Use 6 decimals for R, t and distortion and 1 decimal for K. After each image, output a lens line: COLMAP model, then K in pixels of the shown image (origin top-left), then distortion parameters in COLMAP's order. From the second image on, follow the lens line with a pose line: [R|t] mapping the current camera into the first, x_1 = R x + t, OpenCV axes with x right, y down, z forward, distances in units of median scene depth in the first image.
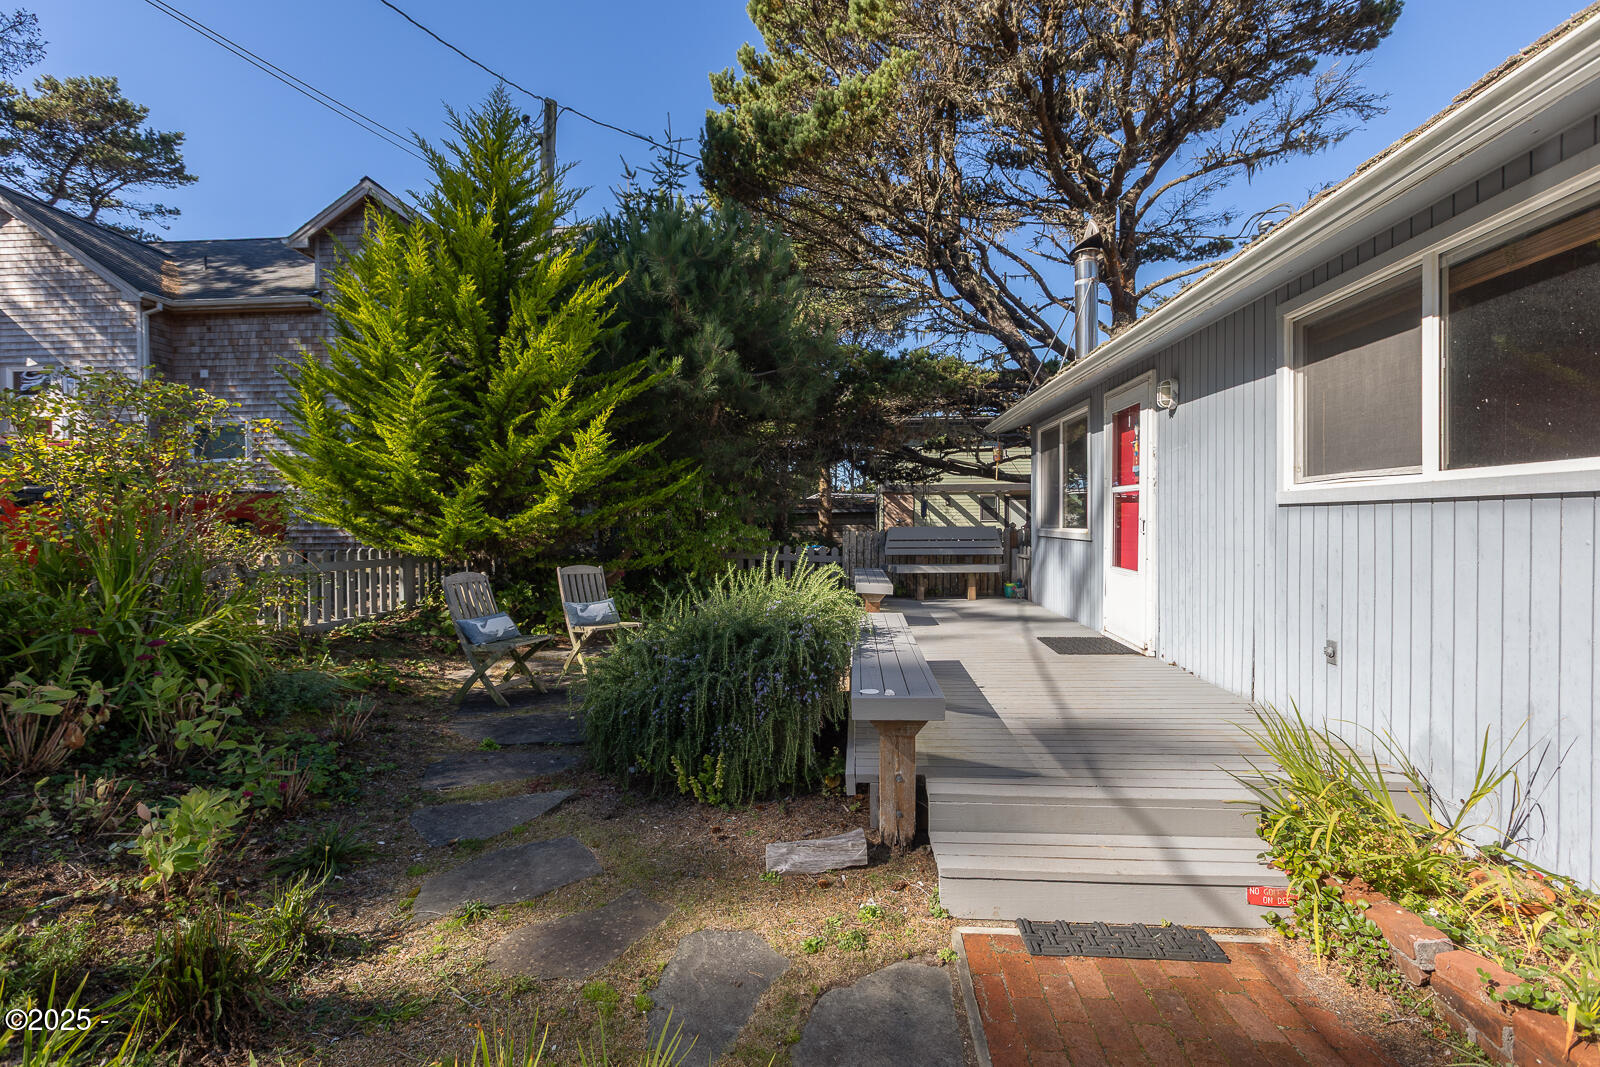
lens RADIAL K [[713.9, 0, 806.7], [0, 713.9, 530.1], [0, 0, 1]] dist [0.004103, 0.000127]
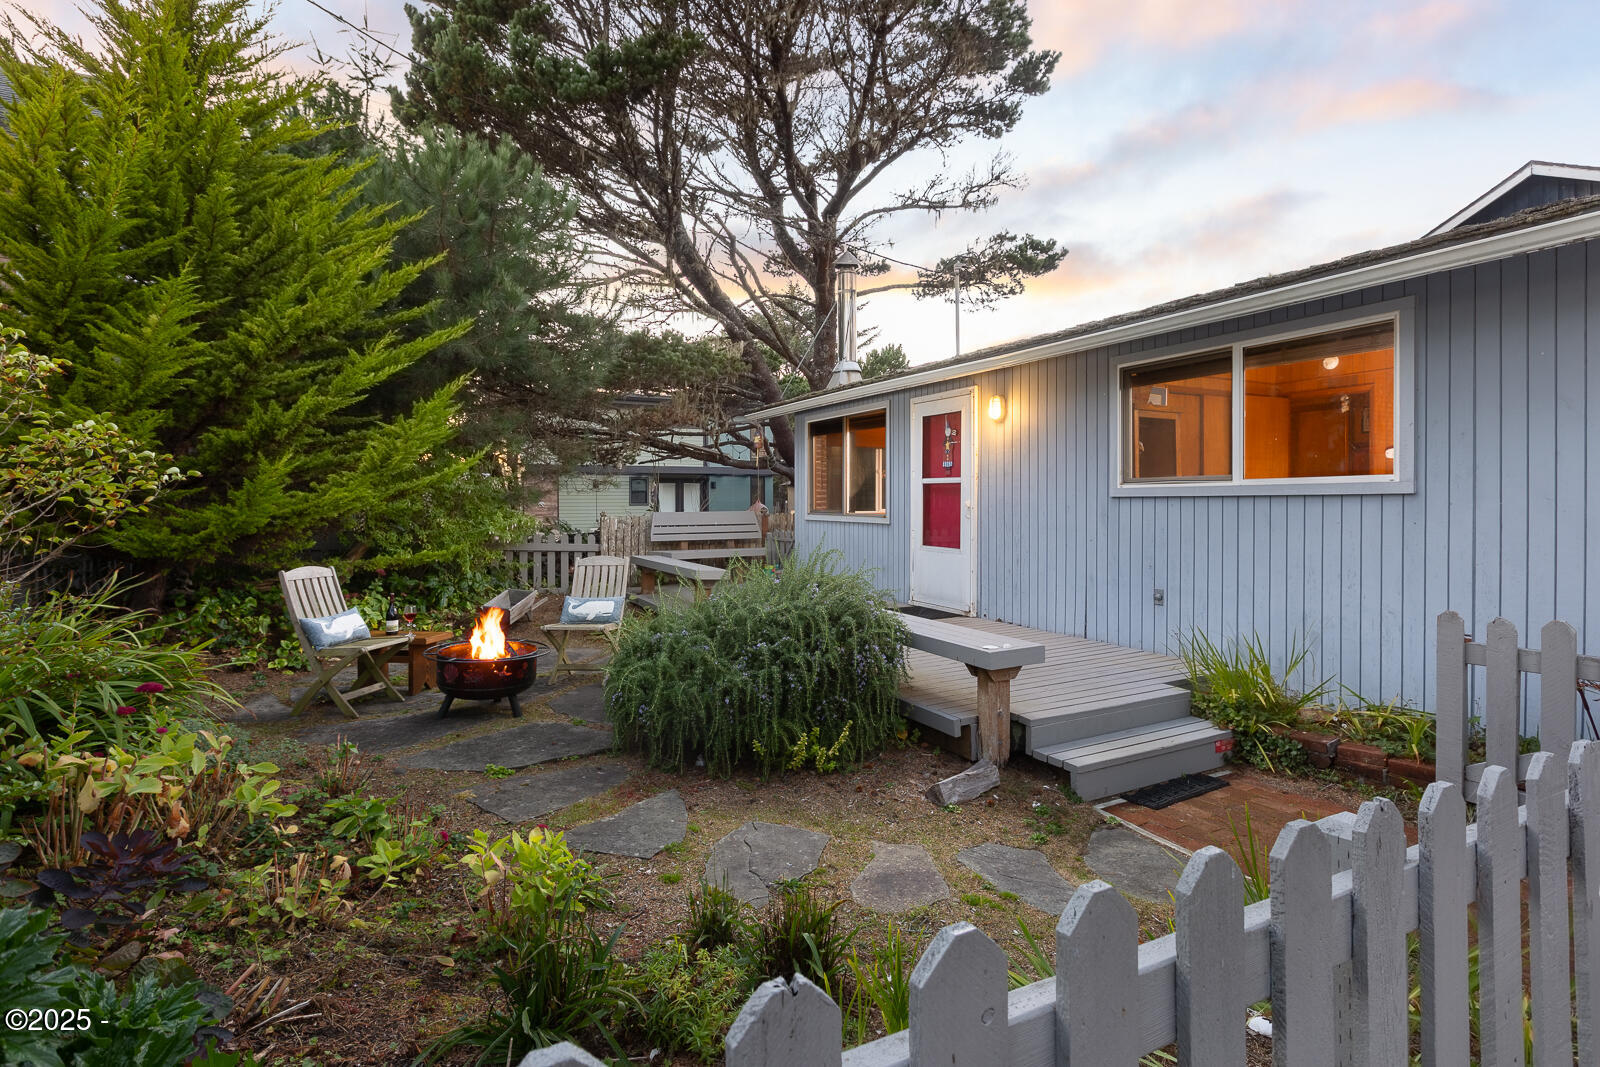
lens RADIAL K [[788.3, 0, 793.8], [0, 788.3, 500.1], [0, 0, 1]] dist [-0.002447, 0.000554]
pose [[0.849965, 0.002231, 0.526835, -0.445081], [0.005771, 0.999892, -0.013544, -0.008011], [-0.526808, 0.014552, 0.849860, 0.000917]]
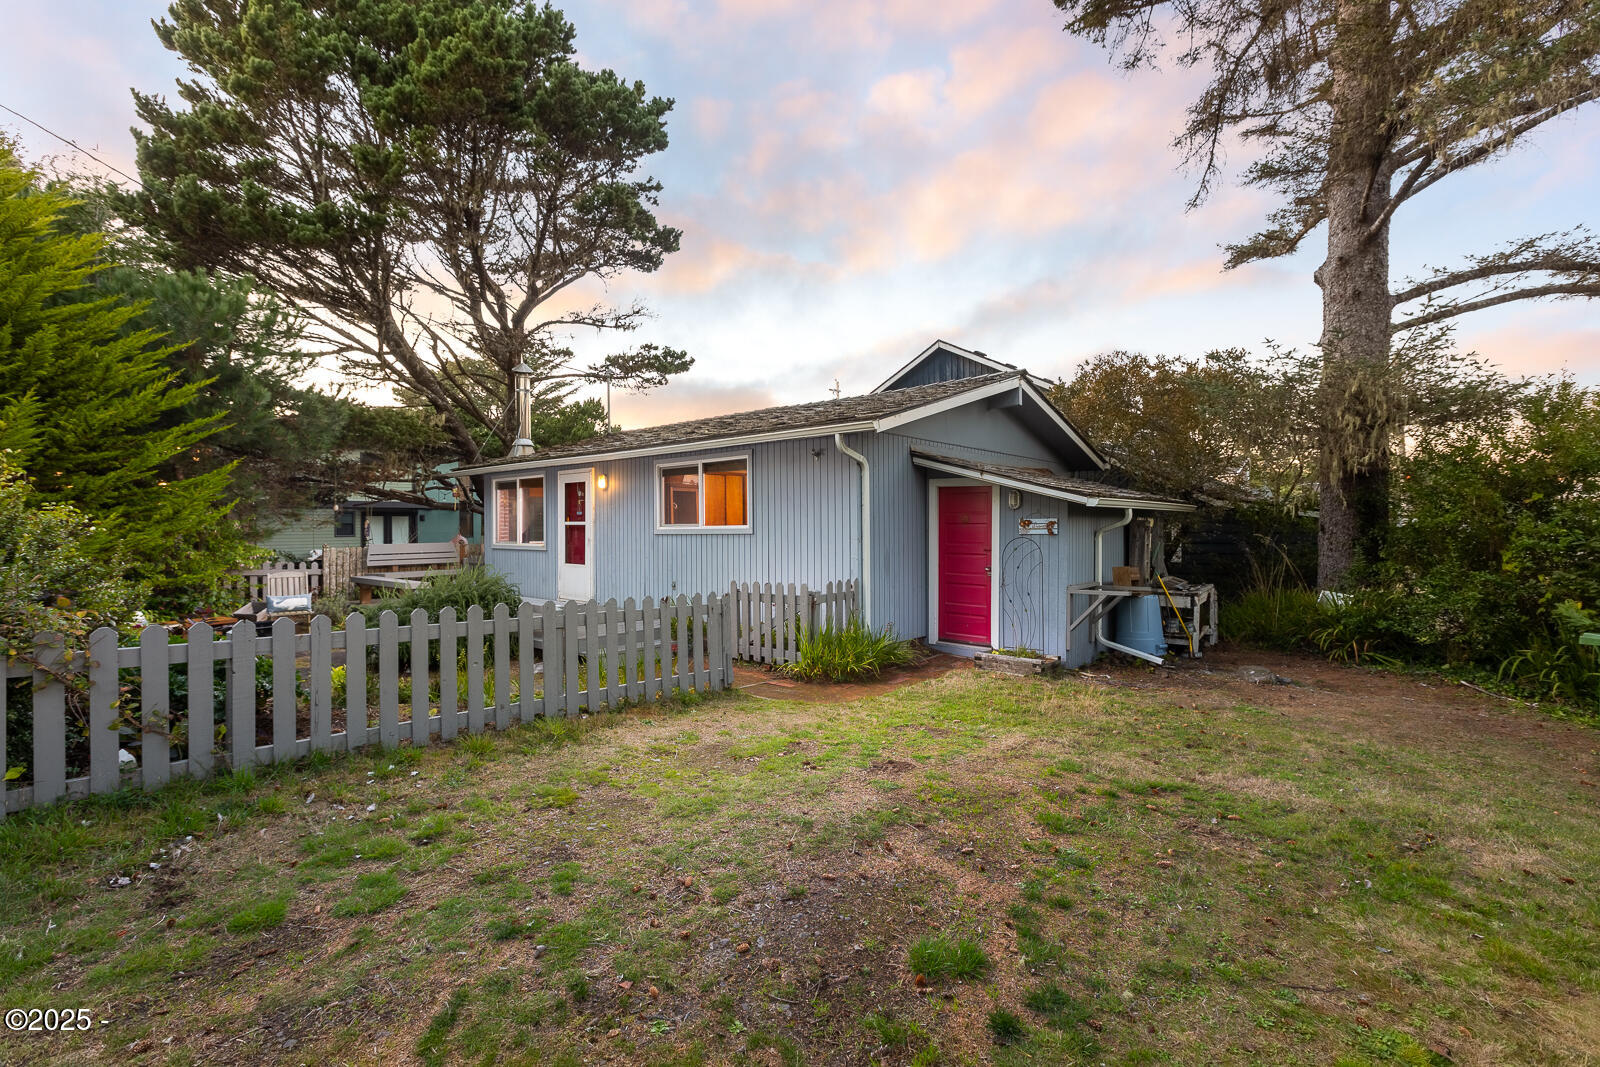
lens RADIAL K [[713.9, 0, 795.4], [0, 713.9, 525.8], [0, 0, 1]] dist [0.004103, 0.000127]
pose [[0.595903, 0.001296, 0.803055, -0.743564], [0.014594, 0.999816, -0.012442, -0.017060], [-0.802924, 0.019134, 0.595774, -0.641242]]
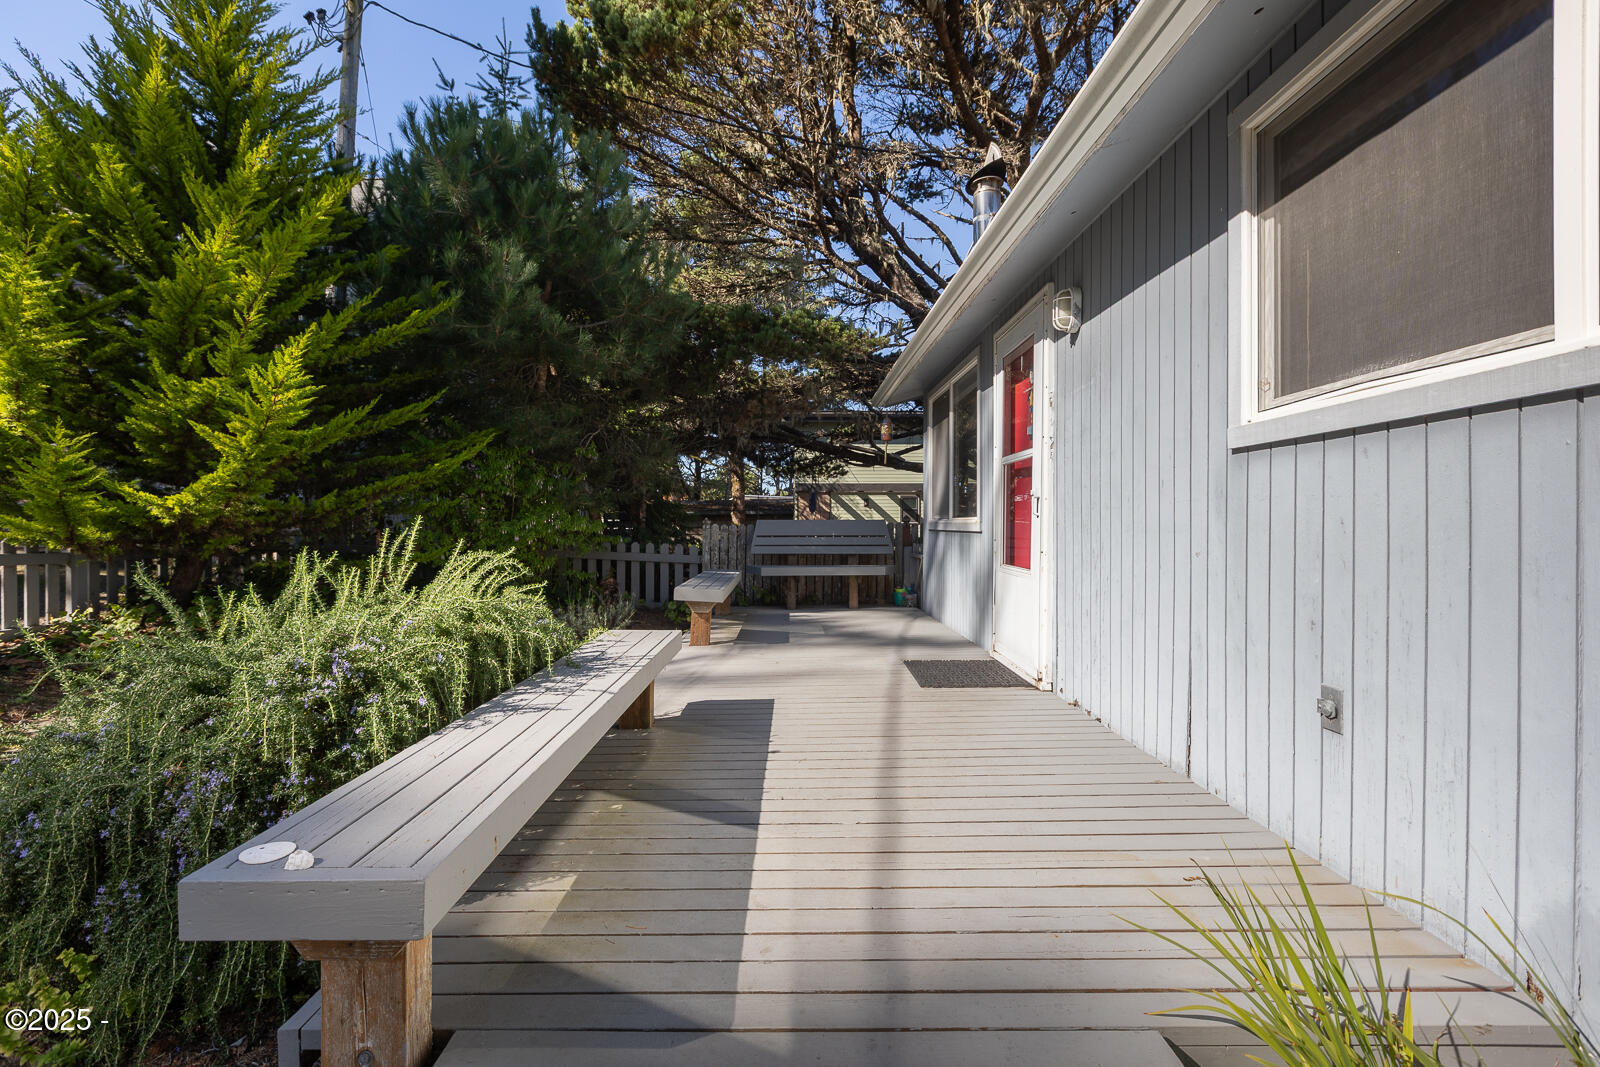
lens RADIAL K [[713.9, 0, 807.0], [0, 713.9, 530.1], [0, 0, 1]] dist [0.004103, 0.000127]
pose [[0.996769, 0.006664, 0.080048, 0.168191], [-0.005832, 0.999927, -0.010627, 0.024688], [-0.080113, 0.010126, 0.996734, 0.280982]]
